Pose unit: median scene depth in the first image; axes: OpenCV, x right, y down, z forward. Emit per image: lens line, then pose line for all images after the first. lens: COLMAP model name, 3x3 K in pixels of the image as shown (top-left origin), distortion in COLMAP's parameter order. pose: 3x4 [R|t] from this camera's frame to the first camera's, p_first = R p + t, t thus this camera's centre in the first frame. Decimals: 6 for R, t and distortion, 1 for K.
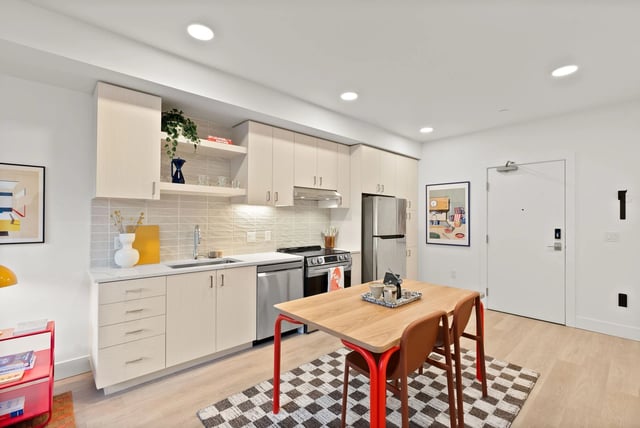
lens RADIAL K [[294.6, 0, 315.6], [0, 294.6, 216.0], [0, 0, 1]] dist [0.036482, 0.000652]
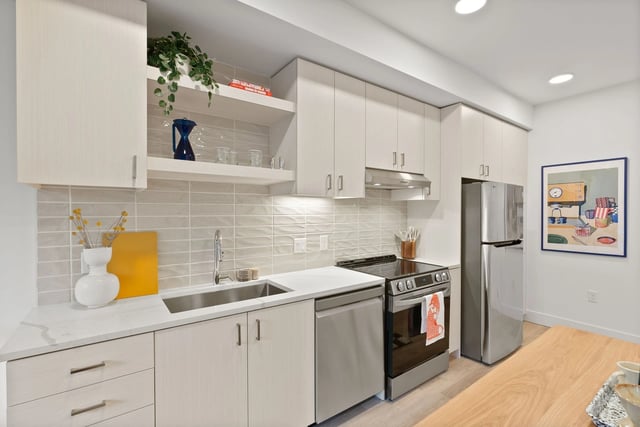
lens RADIAL K [[294.6, 0, 323.5], [0, 294.6, 213.8], [0, 0, 1]] dist [0.036482, 0.000652]
pose [[0.995884, -0.004489, -0.090523, -0.106564], [0.006049, 0.999838, 0.016970, -0.010782], [0.090432, -0.017448, 0.995750, 0.347847]]
